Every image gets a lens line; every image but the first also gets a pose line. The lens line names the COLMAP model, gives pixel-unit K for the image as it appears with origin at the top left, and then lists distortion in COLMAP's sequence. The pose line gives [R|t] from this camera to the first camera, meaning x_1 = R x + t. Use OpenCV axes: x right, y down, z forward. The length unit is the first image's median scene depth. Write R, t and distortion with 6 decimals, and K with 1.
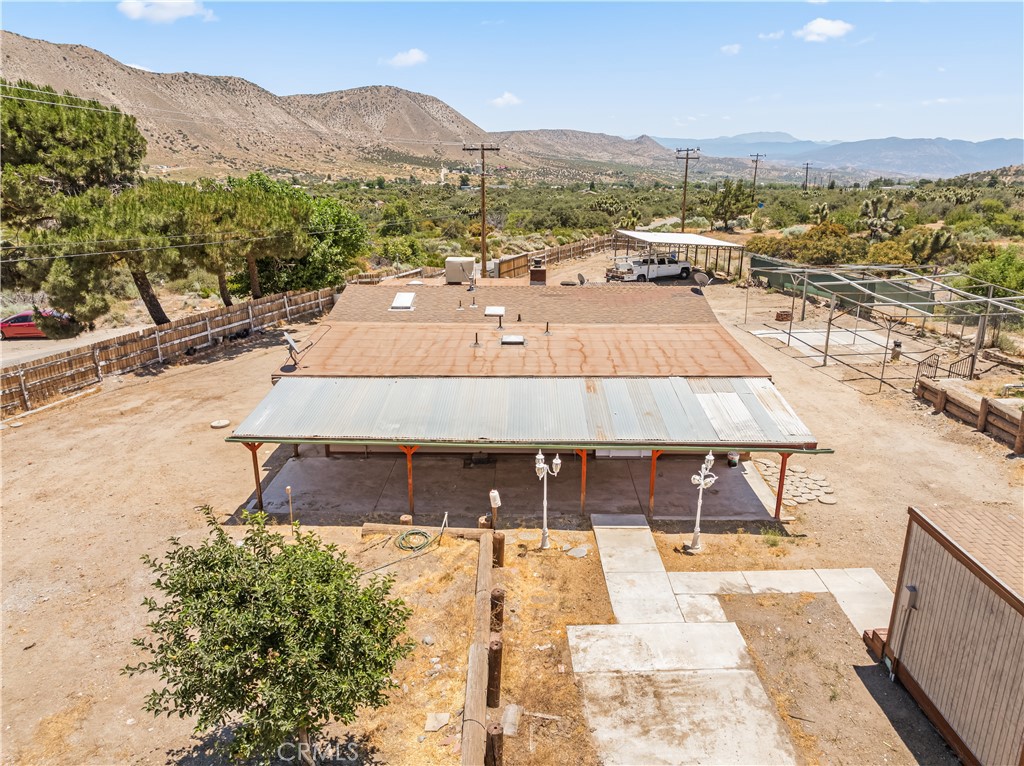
lens RADIAL K [[719.7, 0, 514.5], [0, 719.7, 382.3], [0, 0, 1]] dist [-0.047461, 0.011955]
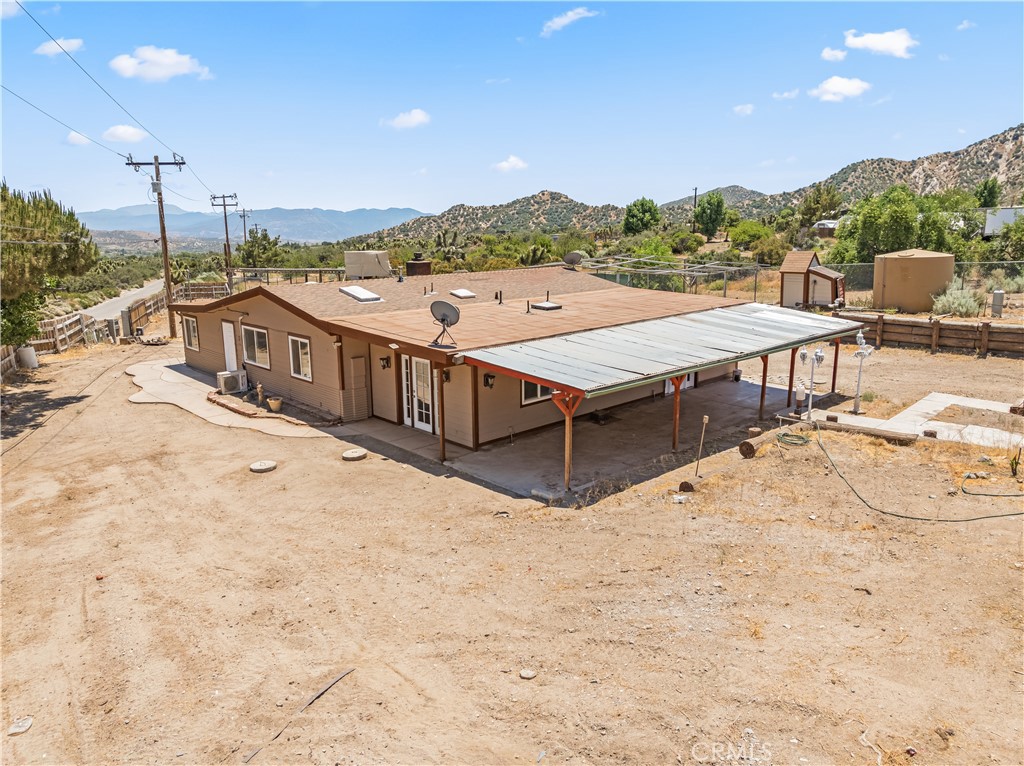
lens RADIAL K [[719.7, 0, 514.5], [0, 719.7, 382.3], [0, 0, 1]] dist [-0.047461, 0.011955]
pose [[0.708864, -0.156847, 0.687685, -0.249272], [0.220505, 0.975374, -0.004832, 0.012675], [-0.669992, 0.155063, 0.725993, 0.113175]]
